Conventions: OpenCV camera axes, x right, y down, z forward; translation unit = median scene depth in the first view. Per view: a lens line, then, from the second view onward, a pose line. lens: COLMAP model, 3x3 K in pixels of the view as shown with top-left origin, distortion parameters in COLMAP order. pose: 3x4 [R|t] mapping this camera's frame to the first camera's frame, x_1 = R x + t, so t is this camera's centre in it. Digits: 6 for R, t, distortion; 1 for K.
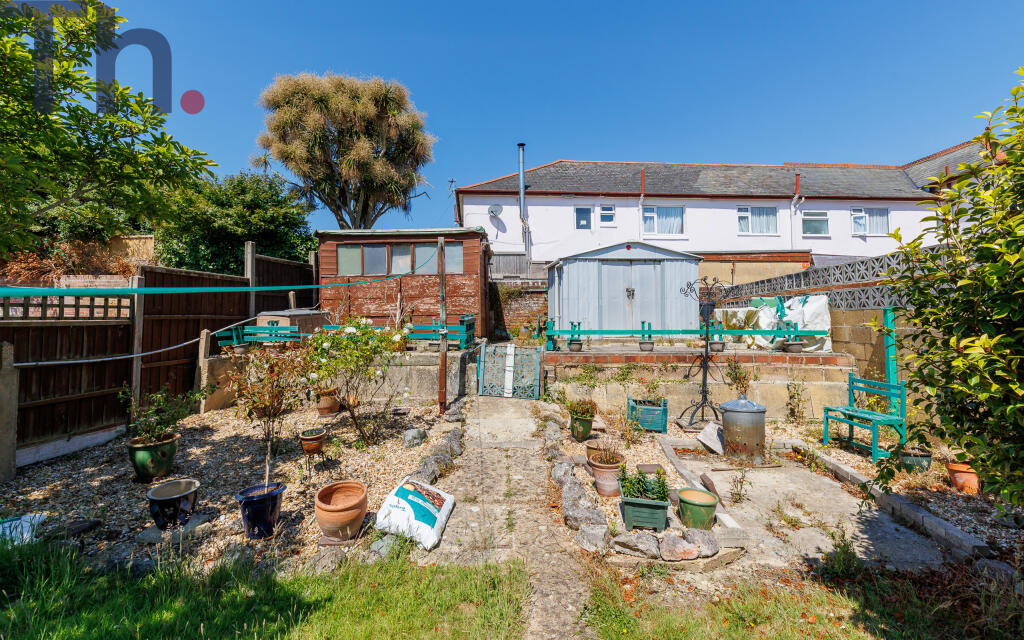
lens RADIAL K [[491.7, 0, 513.9], [0, 491.7, 307.9], [0, 0, 1]] dist [0.001748, 0.000158]
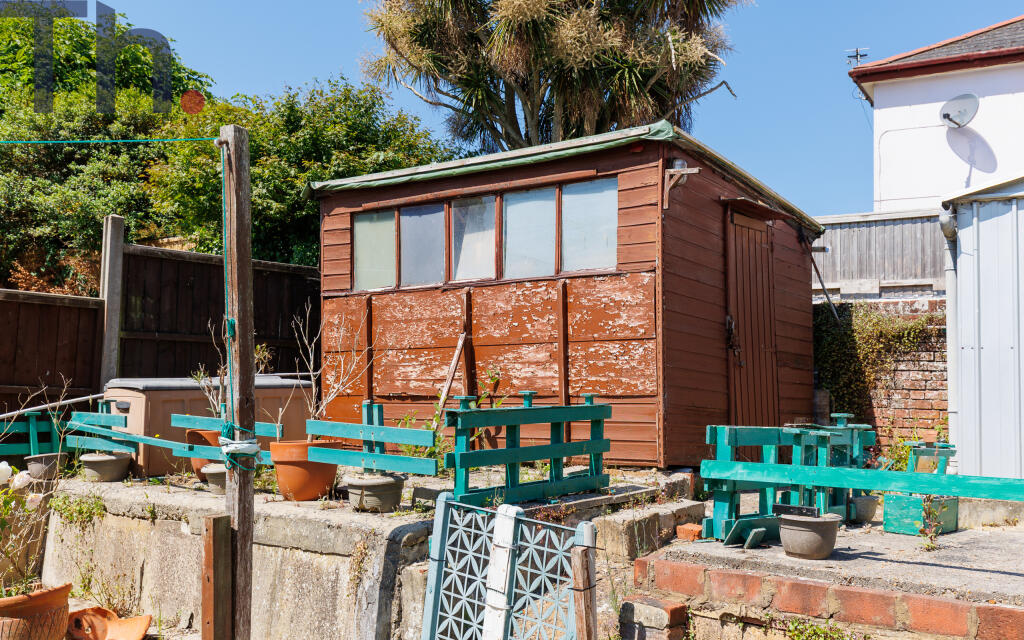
lens RADIAL K [[1058.2, 0, 512.0], [0, 1058.2, 320.0], [0, 0, 1]] dist [-0.002593, -0.005090]
pose [[0.828266, -0.021116, -0.559938, 0.228088], [-0.015235, 0.998072, -0.060176, 0.005877], [0.560128, 0.058372, 0.826347, 0.377325]]
